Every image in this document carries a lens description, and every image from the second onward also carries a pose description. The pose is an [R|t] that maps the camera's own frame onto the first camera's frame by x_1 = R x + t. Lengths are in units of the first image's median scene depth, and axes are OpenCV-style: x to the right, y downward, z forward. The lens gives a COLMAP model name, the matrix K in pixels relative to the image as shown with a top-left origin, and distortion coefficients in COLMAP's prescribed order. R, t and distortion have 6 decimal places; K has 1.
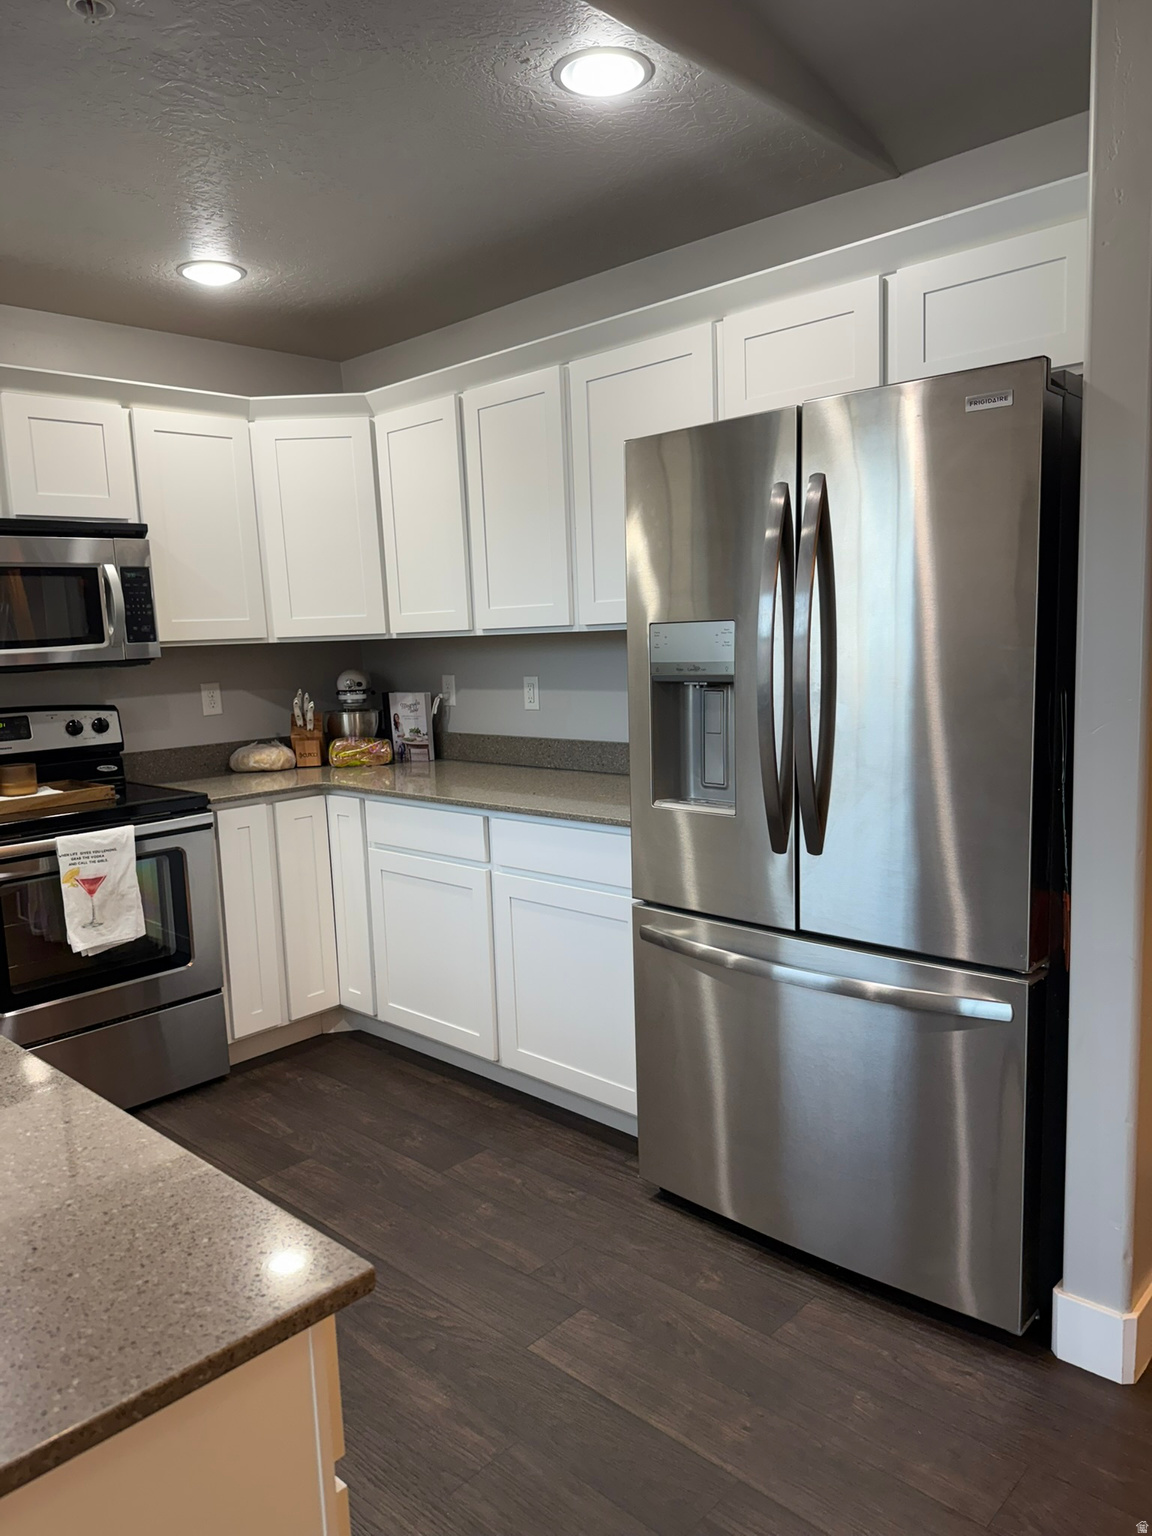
lens RADIAL K [[1069.2, 0, 580.5], [0, 1069.2, 768.1], [0, 0, 1]] dist [0.069052, -0.080675]
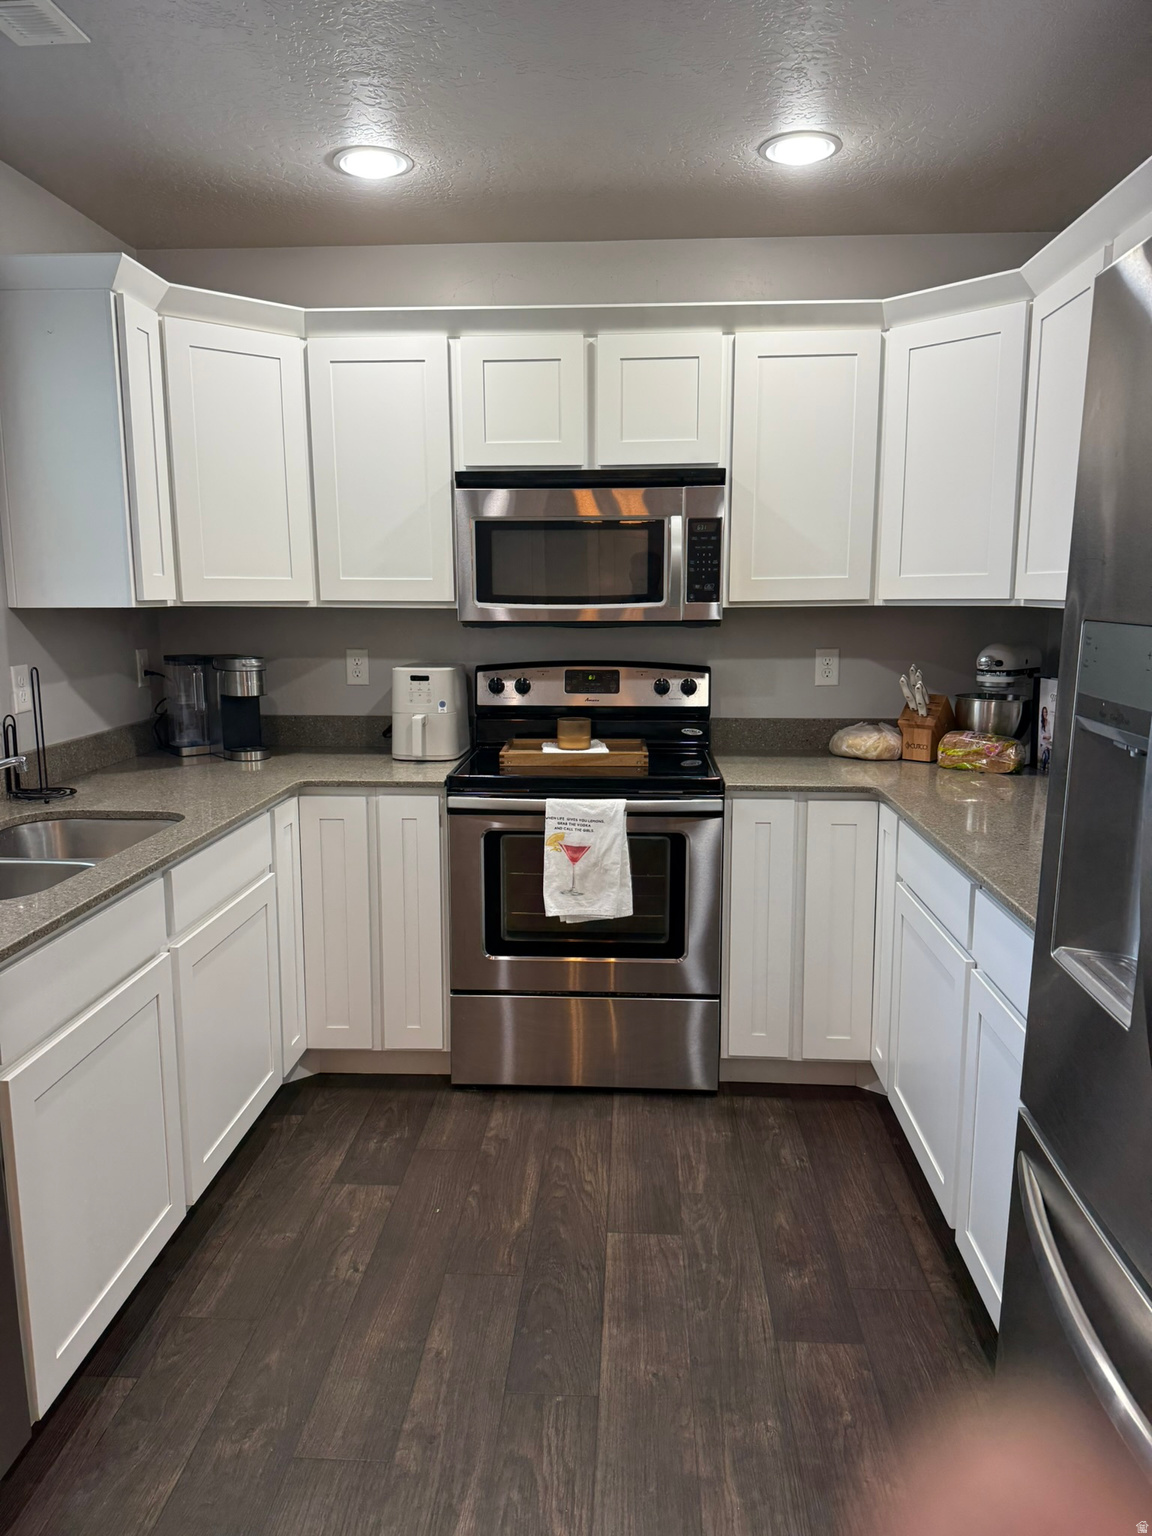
lens RADIAL K [[1069.2, 0, 577.2], [0, 1069.2, 767.8], [0, 0, 1]] dist [0.069052, -0.080675]
pose [[0.638895, 0.159387, -0.752602, 0.231544], [-0.119563, 0.986987, 0.107527, -0.063036], [0.759946, 0.021285, 0.649637, 0.336977]]
